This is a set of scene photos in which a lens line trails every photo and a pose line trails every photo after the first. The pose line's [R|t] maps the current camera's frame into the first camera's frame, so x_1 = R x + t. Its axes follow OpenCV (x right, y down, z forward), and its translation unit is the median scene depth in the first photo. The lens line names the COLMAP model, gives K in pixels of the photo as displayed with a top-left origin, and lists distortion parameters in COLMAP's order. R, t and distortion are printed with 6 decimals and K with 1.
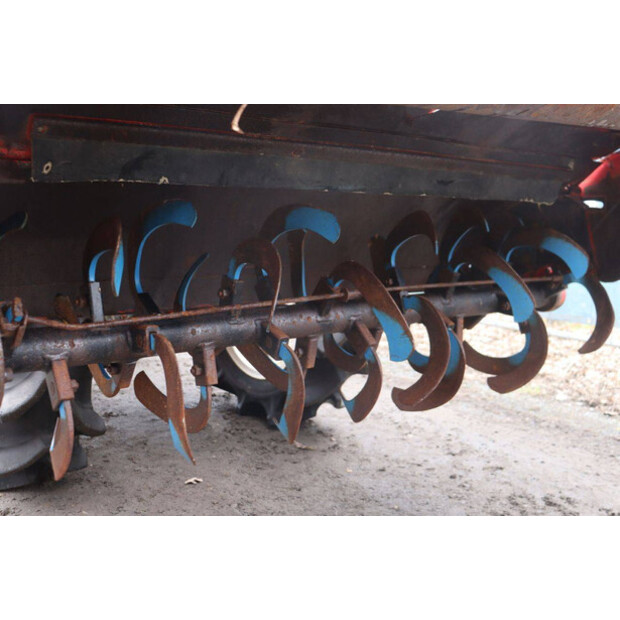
lens RADIAL K [[668.1, 0, 311.6], [0, 668.1, 310.9], [0, 0, 1]] dist [-0.021794, 0.000000]
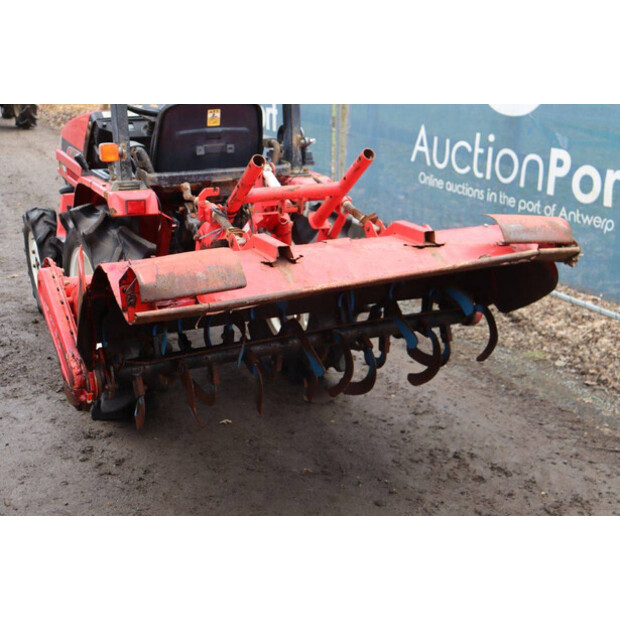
lens RADIAL K [[914.1, 0, 310.9], [0, 914.1, 305.7], [0, 0, 1]] dist [0.088830, 0.000000]
pose [[0.981682, 0.053370, -0.182901, 0.374291], [-0.020564, 0.984038, 0.176766, -0.371806], [0.189415, -0.169767, 0.967110, -0.921698]]
